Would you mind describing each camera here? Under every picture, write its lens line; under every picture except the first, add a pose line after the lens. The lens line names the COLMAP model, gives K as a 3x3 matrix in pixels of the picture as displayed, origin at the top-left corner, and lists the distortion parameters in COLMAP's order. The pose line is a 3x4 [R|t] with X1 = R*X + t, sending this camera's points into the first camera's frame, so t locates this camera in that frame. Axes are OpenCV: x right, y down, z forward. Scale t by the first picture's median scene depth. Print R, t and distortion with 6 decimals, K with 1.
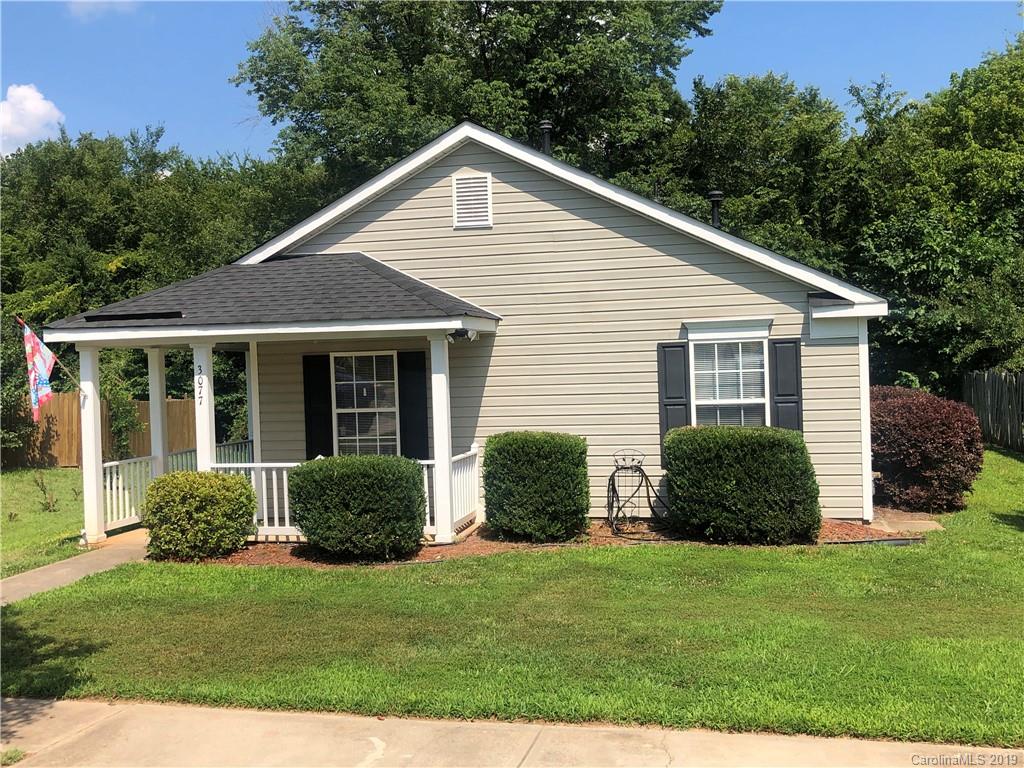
lens RADIAL K [[1062.1, 0, 515.1], [0, 1062.1, 375.8], [0, 0, 1]] dist [0.012521, 0.000000]
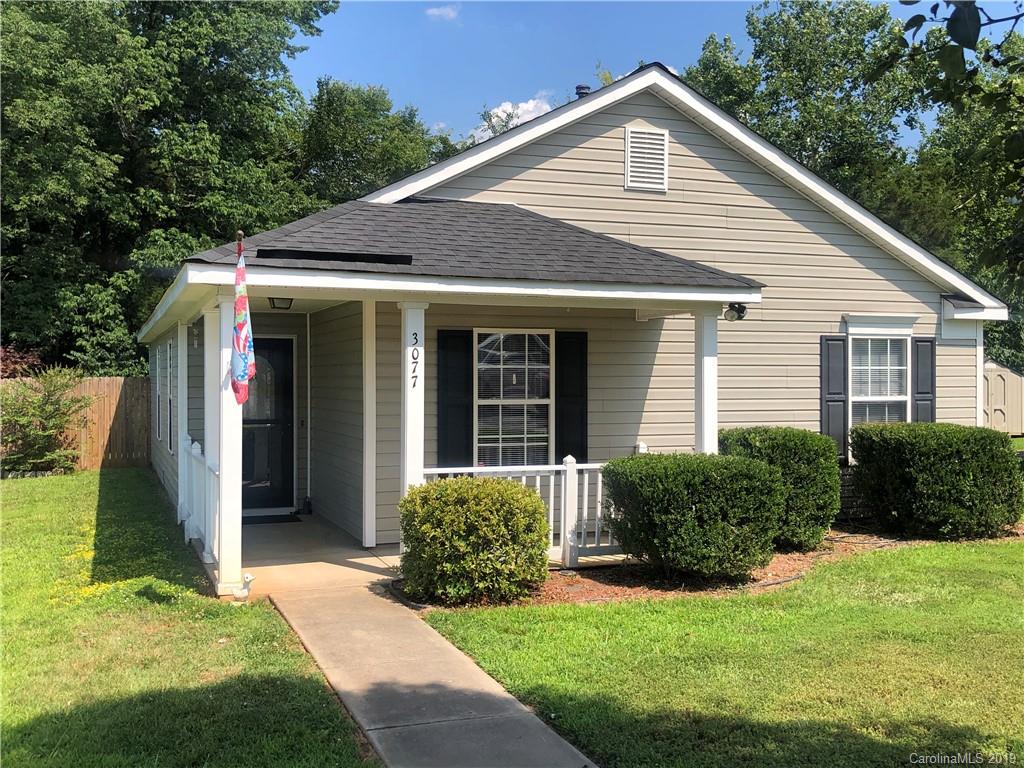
lens RADIAL K [[1062.1, 0, 510.7], [0, 1062.1, 386.6], [0, 0, 1]] dist [0.012521, 0.000000]
pose [[0.847792, 0.027249, 0.529628, -0.605442], [-0.020499, 0.999617, -0.018615, 0.038246], [-0.529932, 0.004924, 0.848026, 0.344645]]
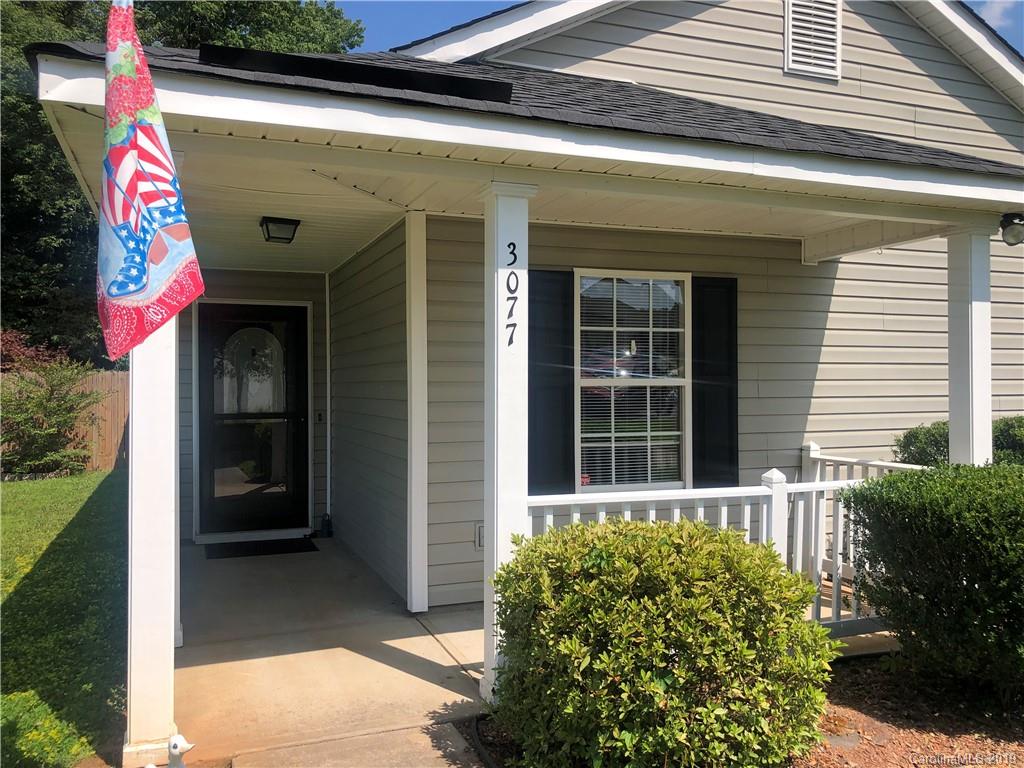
lens RADIAL K [[848.9, 0, 512.6], [0, 848.9, 392.1], [0, 0, 1]] dist [0.005903, -0.024431]
pose [[0.841795, 0.022691, 0.539320, -0.448445], [-0.015735, 0.999723, -0.017502, 0.048746], [-0.539568, 0.006246, 0.841919, 0.720831]]
